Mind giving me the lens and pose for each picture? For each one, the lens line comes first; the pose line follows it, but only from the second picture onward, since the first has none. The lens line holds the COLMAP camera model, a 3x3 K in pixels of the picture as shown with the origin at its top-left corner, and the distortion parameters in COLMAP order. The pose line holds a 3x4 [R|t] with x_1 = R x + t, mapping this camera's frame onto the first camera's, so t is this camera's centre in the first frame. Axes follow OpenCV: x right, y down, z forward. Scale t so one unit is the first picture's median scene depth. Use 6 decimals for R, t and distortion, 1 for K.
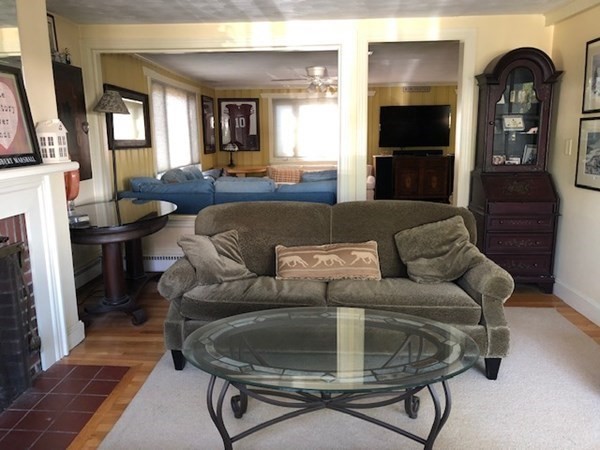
lens RADIAL K [[493.5, 0, 300.0], [0, 493.5, 225.0], [0, 0, 1]] dist [0.003871, -0.001740]
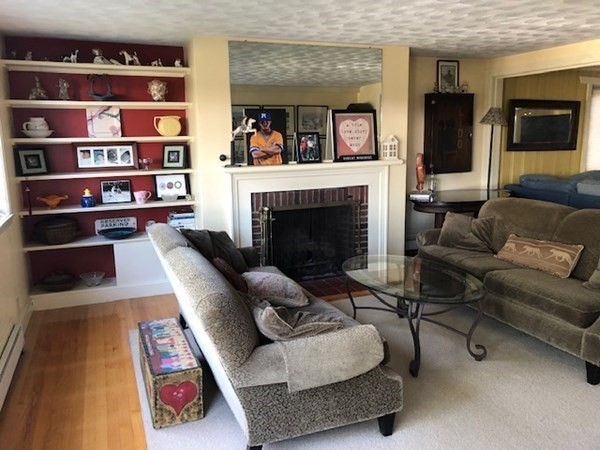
lens RADIAL K [[493.5, 0, 300.0], [0, 493.5, 225.0], [0, 0, 1]] dist [0.003871, -0.001740]
pose [[0.411044, 0.169928, -0.895638, 0.537356], [-0.152756, 0.981421, 0.116098, -0.027636], [0.898726, 0.089093, 0.429365, -0.020231]]
